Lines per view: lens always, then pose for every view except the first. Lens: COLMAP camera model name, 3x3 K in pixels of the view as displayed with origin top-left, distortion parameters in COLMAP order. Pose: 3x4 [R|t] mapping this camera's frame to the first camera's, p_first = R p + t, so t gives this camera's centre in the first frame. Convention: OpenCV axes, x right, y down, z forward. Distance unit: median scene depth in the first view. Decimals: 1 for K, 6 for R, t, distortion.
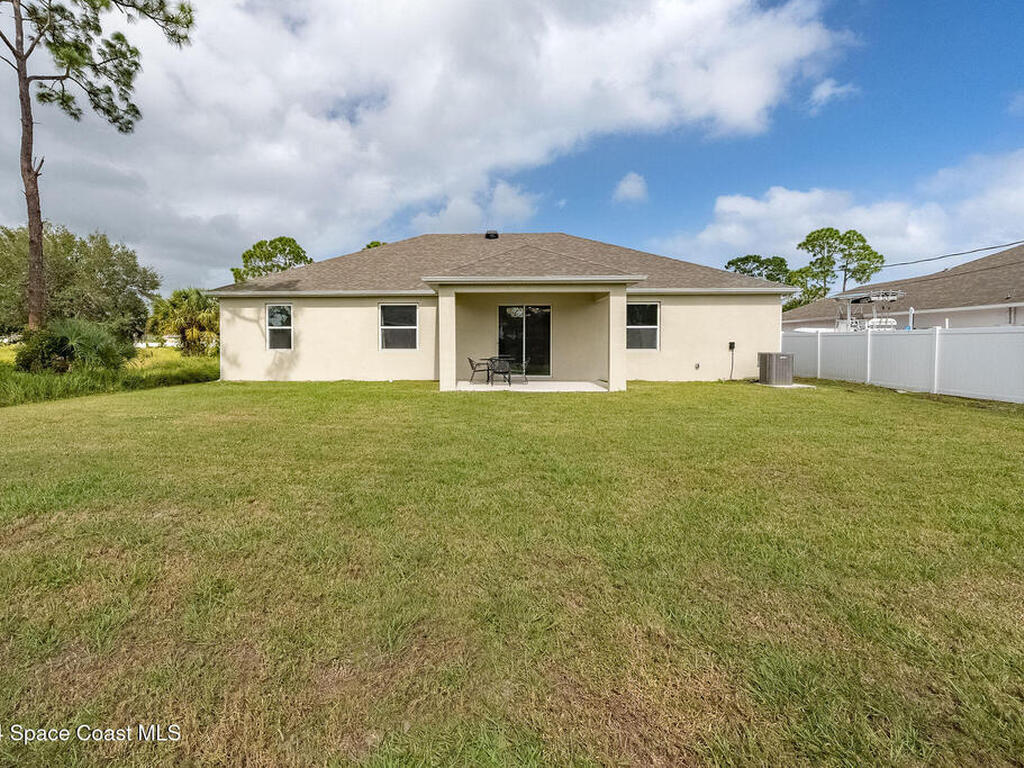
lens RADIAL K [[500.4, 0, 509.8], [0, 500.4, 372.2], [0, 0, 1]] dist [0.000096, 0.000543]
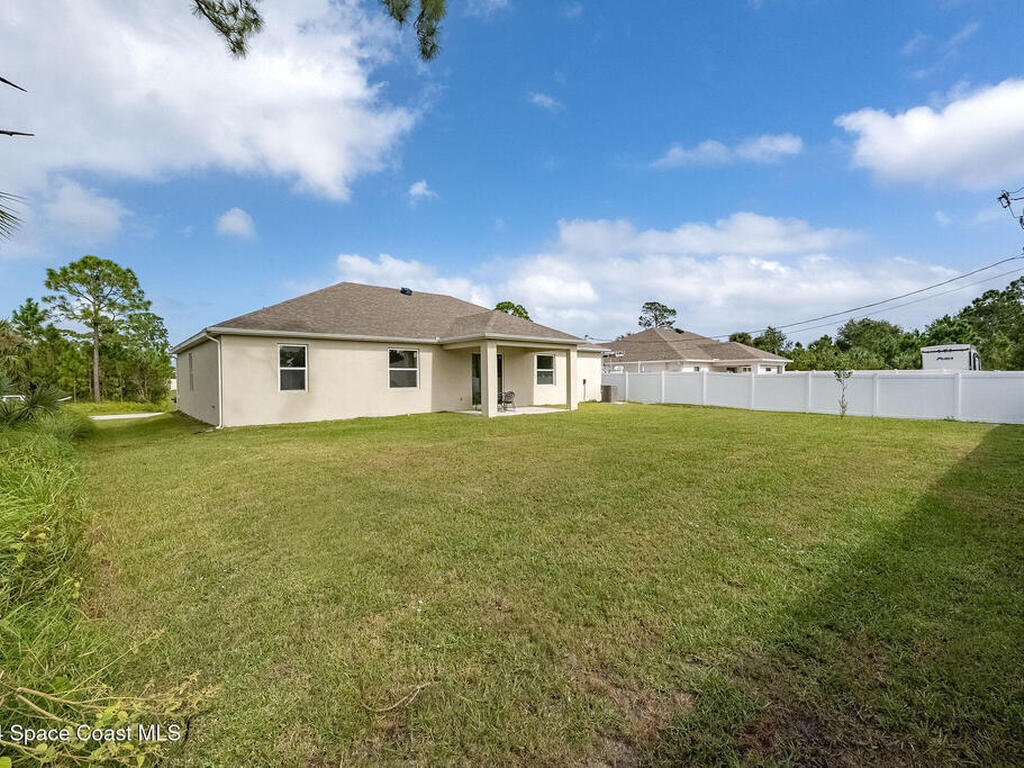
lens RADIAL K [[472.1, 0, 514.0], [0, 472.1, 368.3], [0, 0, 1]] dist [0.015729, -0.000076]
pose [[0.701617, 0.008938, 0.712498, -0.826221], [0.055835, 0.996157, -0.067479, -0.002596], [-0.710363, 0.087127, 0.698422, 0.044561]]
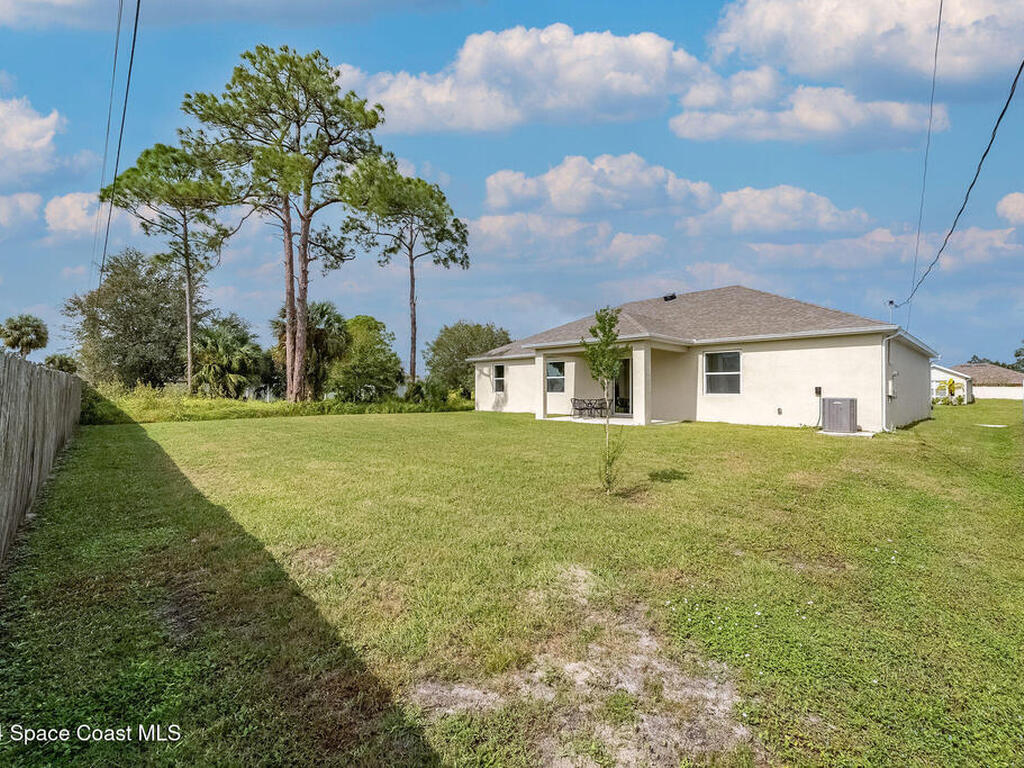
lens RADIAL K [[459.0, 0, 512.0], [0, 459.0, 384.0], [0, 0, 1]] dist [-0.002711, 0.000311]
pose [[0.724324, -0.007249, -0.689422, 0.595193], [-0.038503, 0.997959, -0.050946, 0.001530], [0.688384, 0.063446, 0.722566, -0.038792]]
